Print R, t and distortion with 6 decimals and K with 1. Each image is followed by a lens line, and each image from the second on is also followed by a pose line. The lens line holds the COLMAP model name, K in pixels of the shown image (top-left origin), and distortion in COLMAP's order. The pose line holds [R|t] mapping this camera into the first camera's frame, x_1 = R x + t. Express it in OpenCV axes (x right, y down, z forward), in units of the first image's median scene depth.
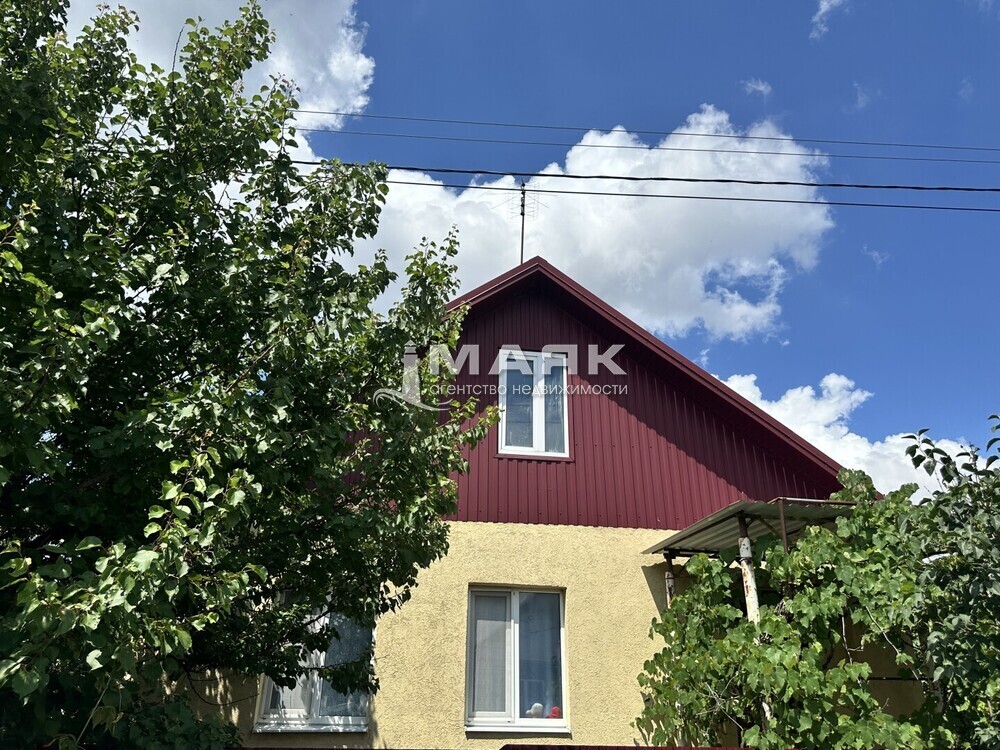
lens RADIAL K [[699.7, 0, 501.8], [0, 699.7, 377.3], [0, 0, 1]] dist [0.065094, -0.093467]
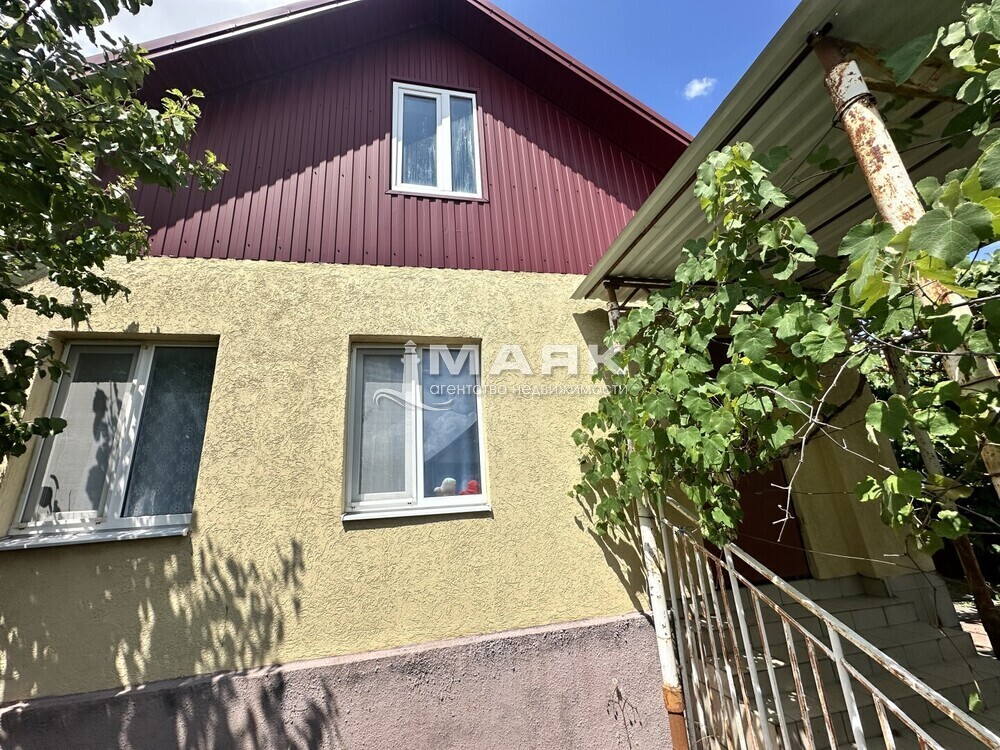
lens RADIAL K [[403.7, 0, 500.7], [0, 403.7, 374.1], [0, 0, 1]] dist [-0.004405, 0.001075]
pose [[0.994935, -0.056005, 0.083473, 0.075268], [0.043345, 0.988270, 0.146434, 0.280970], [-0.090695, -0.142074, 0.985692, 0.563700]]
